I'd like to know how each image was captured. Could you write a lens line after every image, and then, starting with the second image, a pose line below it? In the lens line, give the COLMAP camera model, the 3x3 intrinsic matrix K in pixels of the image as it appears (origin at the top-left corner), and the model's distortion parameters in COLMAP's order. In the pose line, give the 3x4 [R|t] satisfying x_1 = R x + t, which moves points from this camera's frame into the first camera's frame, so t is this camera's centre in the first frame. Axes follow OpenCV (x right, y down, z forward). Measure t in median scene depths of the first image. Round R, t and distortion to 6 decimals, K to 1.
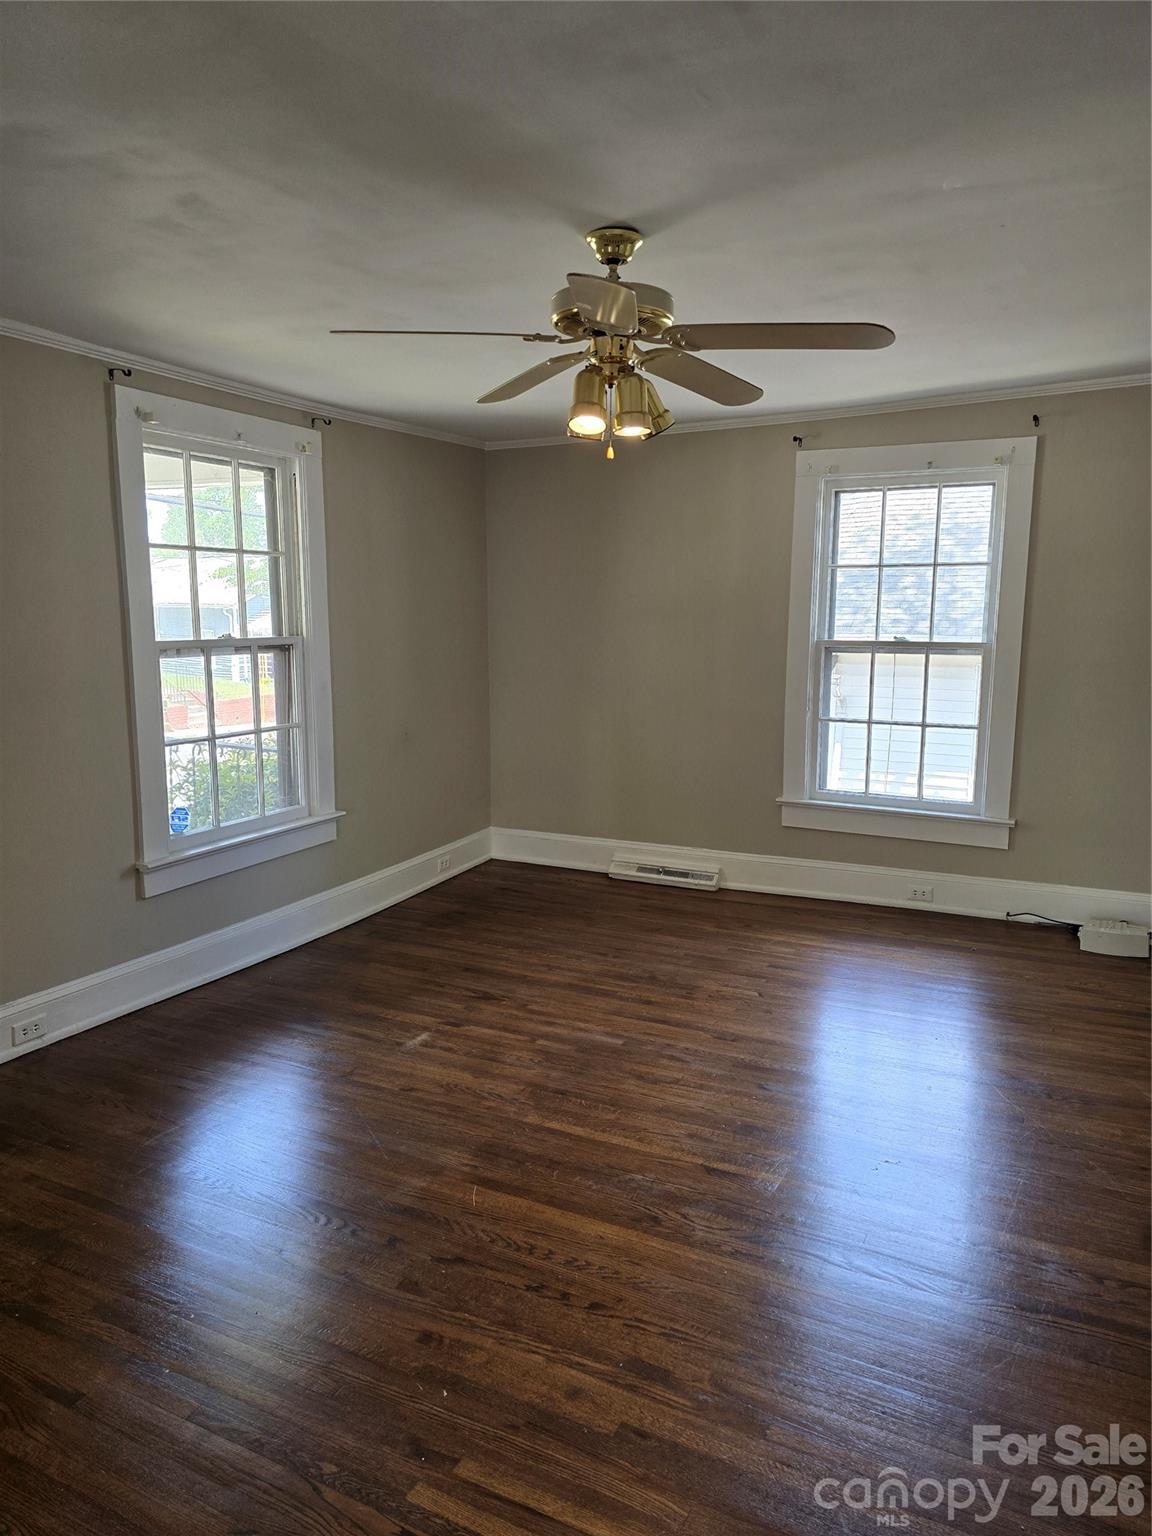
lens RADIAL K [[1033.6, 0, 582.1], [0, 1033.6, 762.9], [0, 0, 1]] dist [0.075367, -0.067107]
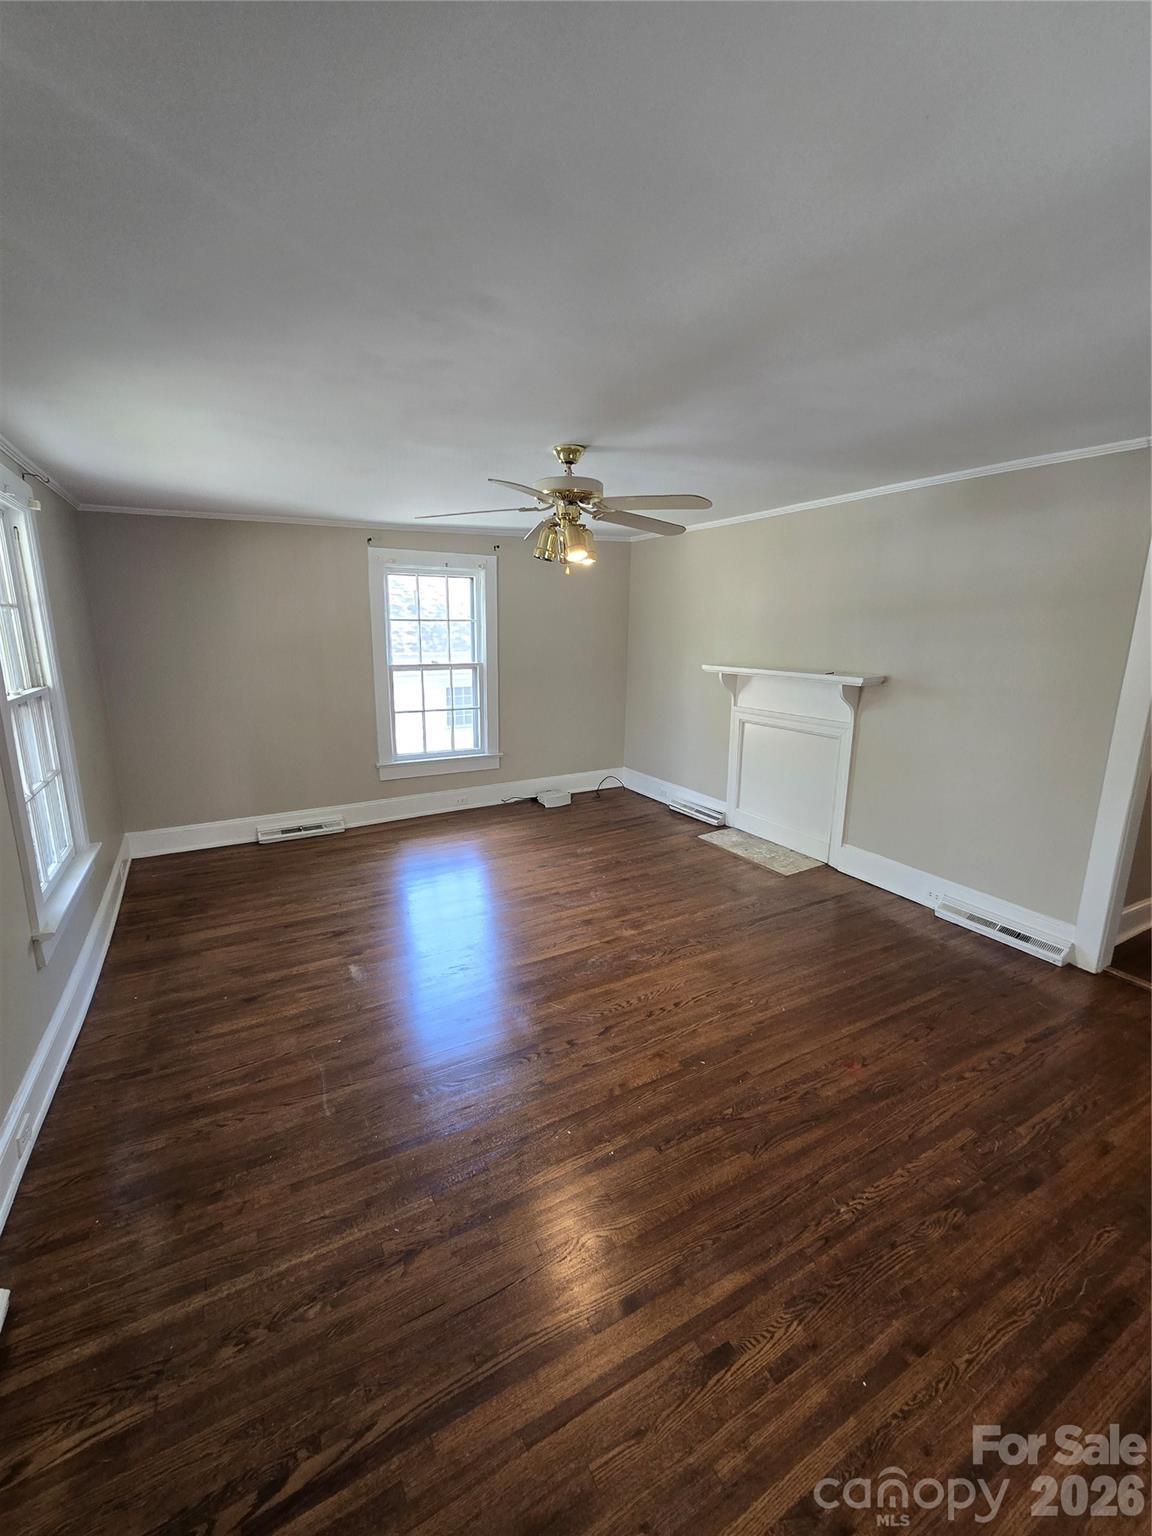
lens RADIAL K [[638.7, 0, 560.4], [0, 638.7, 764.4], [0, 0, 1]] dist [0.002060, 0.000049]
pose [[0.571122, -0.173291, 0.802365, -0.490916], [0.123321, 0.984483, 0.124844, -0.060339], [-0.811549, 0.027647, 0.583630, 0.209949]]
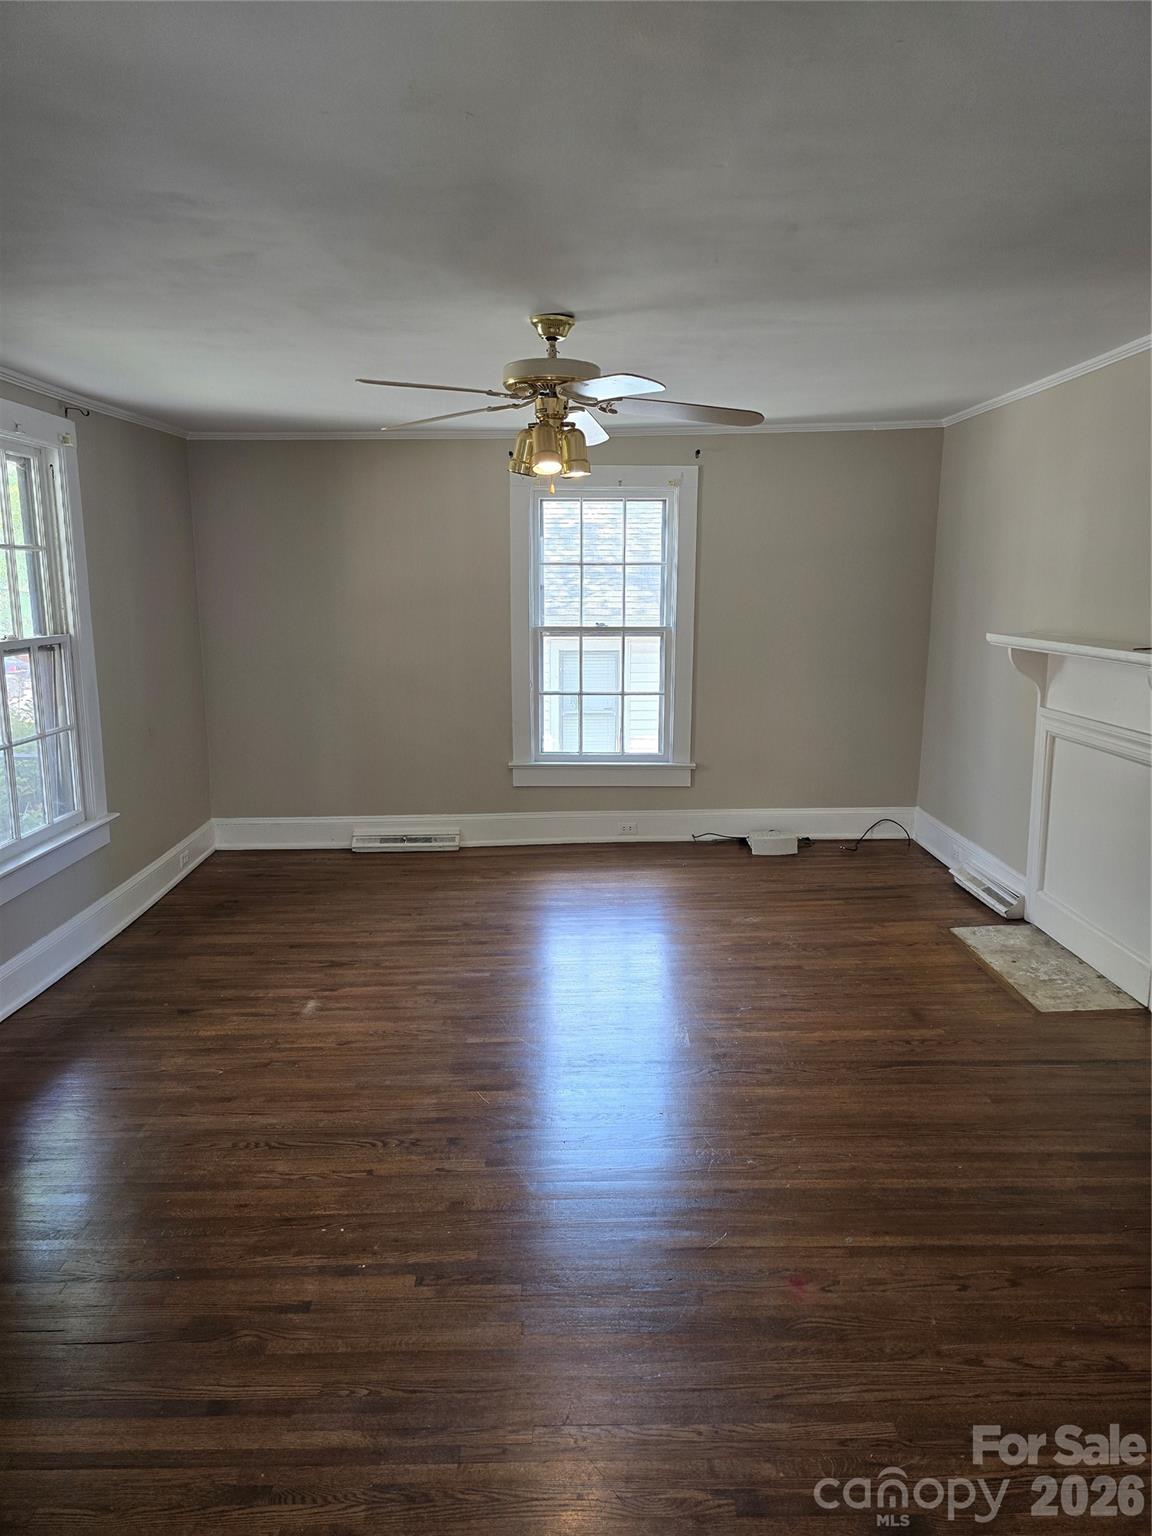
lens RADIAL K [[1033.6, 0, 582.1], [0, 1033.6, 762.9], [0, 0, 1]] dist [0.075367, -0.067107]
pose [[0.886403, -0.084079, 0.455214, -0.292375], [0.073272, 0.996454, 0.041370, -0.009203], [-0.457078, -0.003316, 0.889420, -0.073880]]
